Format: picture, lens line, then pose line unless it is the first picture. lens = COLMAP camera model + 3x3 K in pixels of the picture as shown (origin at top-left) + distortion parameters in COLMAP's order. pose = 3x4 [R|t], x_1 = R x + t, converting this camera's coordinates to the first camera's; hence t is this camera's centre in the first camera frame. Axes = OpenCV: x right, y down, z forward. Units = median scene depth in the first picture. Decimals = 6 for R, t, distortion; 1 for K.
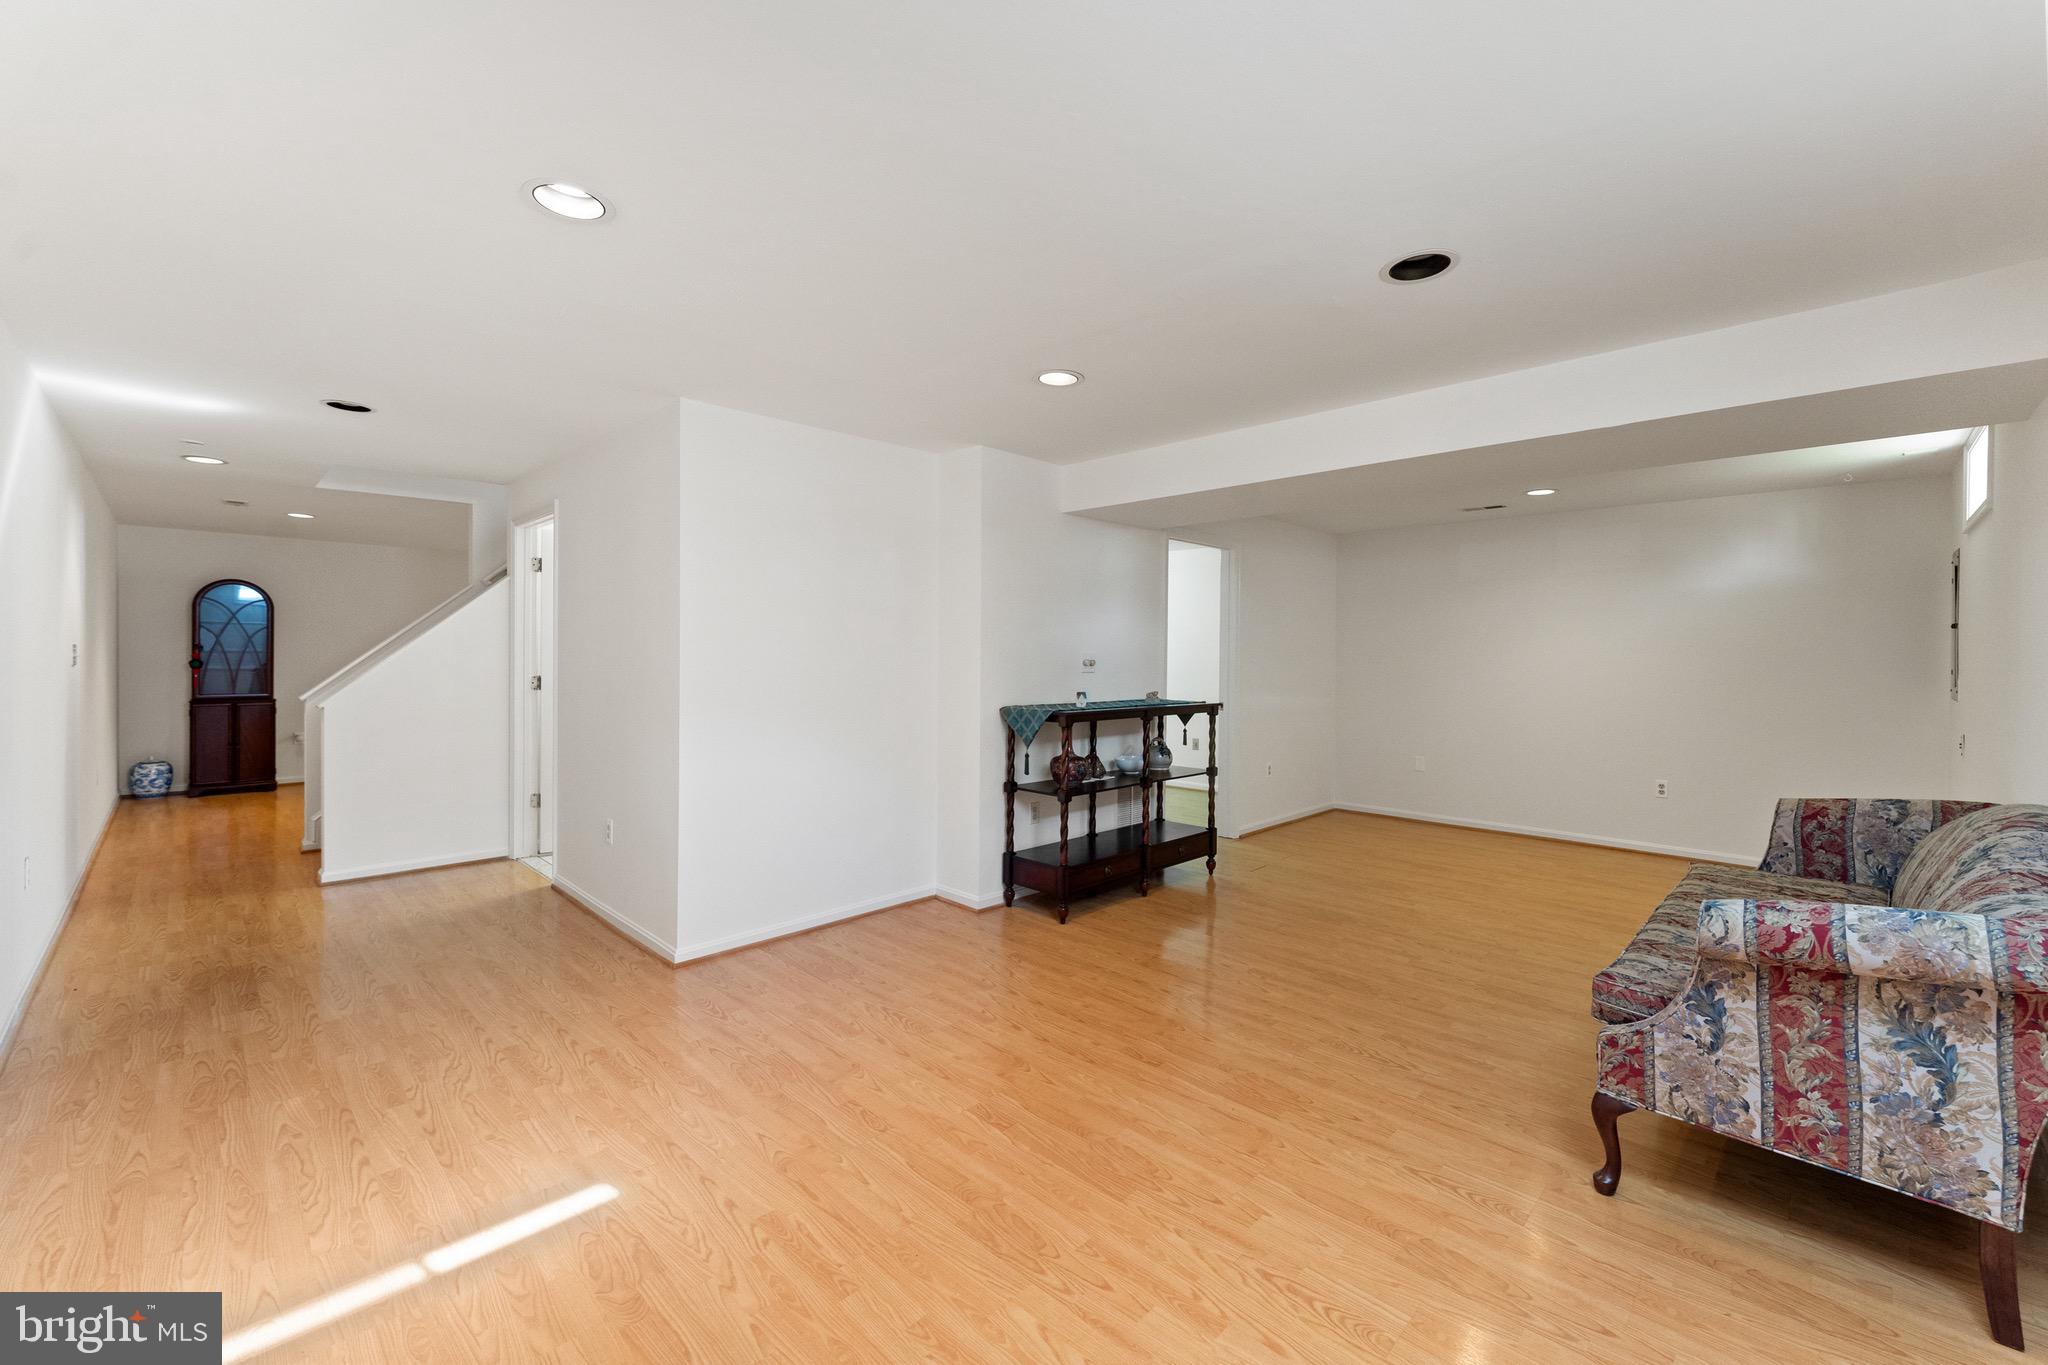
lens RADIAL K [[835.8, 0, 1062.5], [0, 835.8, 664.4], [0, 0, 1]] dist [0.002222, 0.000039]
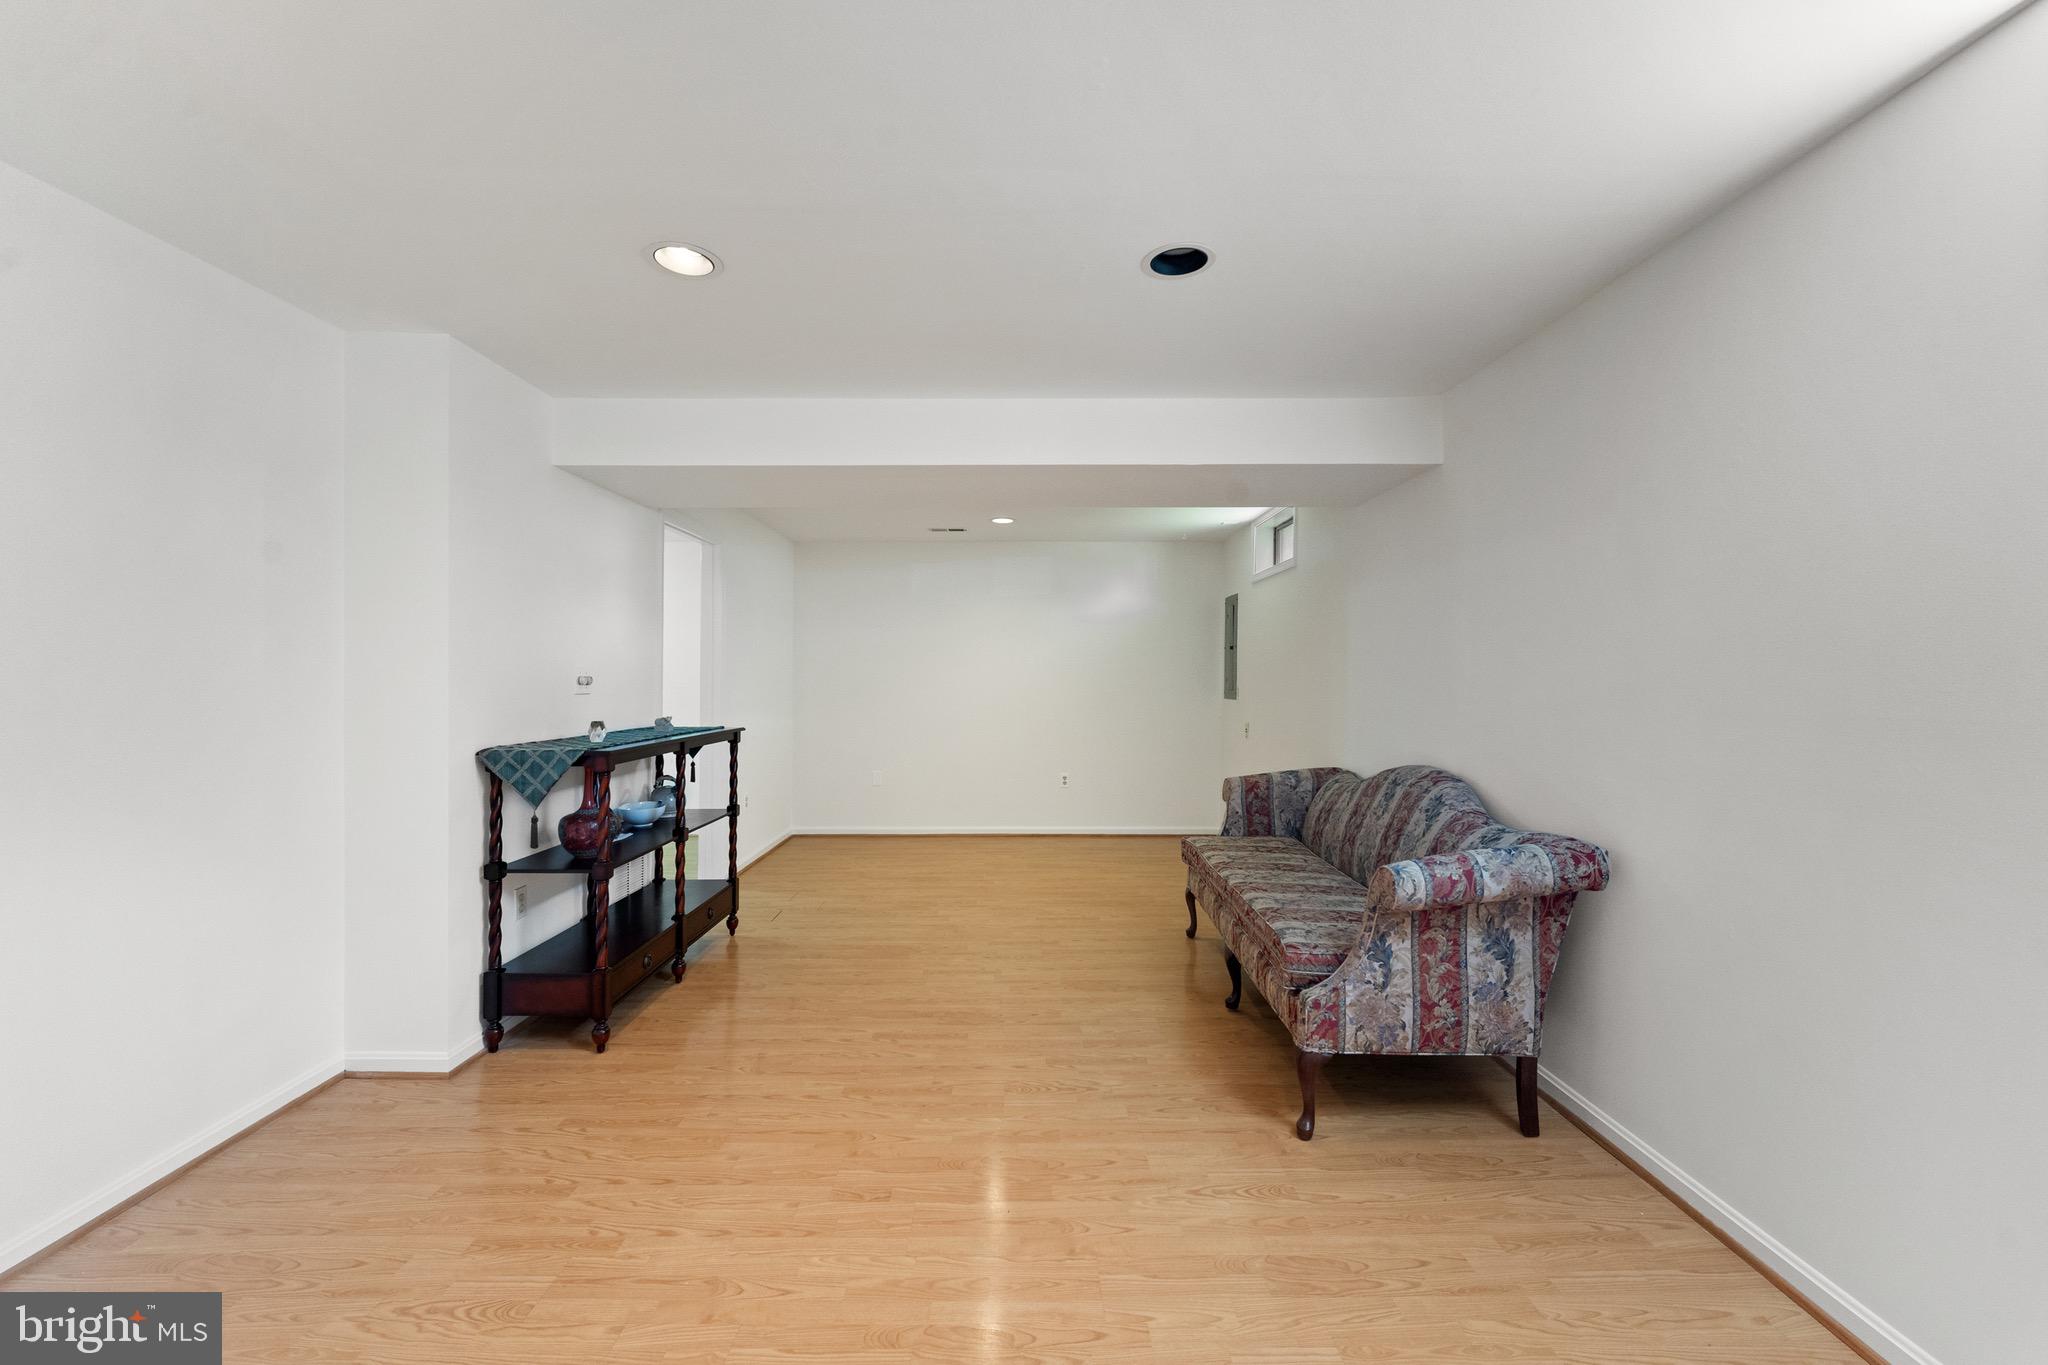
lens RADIAL K [[837.4, 0, 1021.8], [0, 837.4, 691.4], [0, 0, 1]] dist [0.000888, -0.000256]
pose [[0.724965, -0.021862, 0.688438, -0.407232], [0.015293, 0.999761, 0.015645, 0.003173], [-0.688616, -0.000814, 0.725126, 0.454144]]
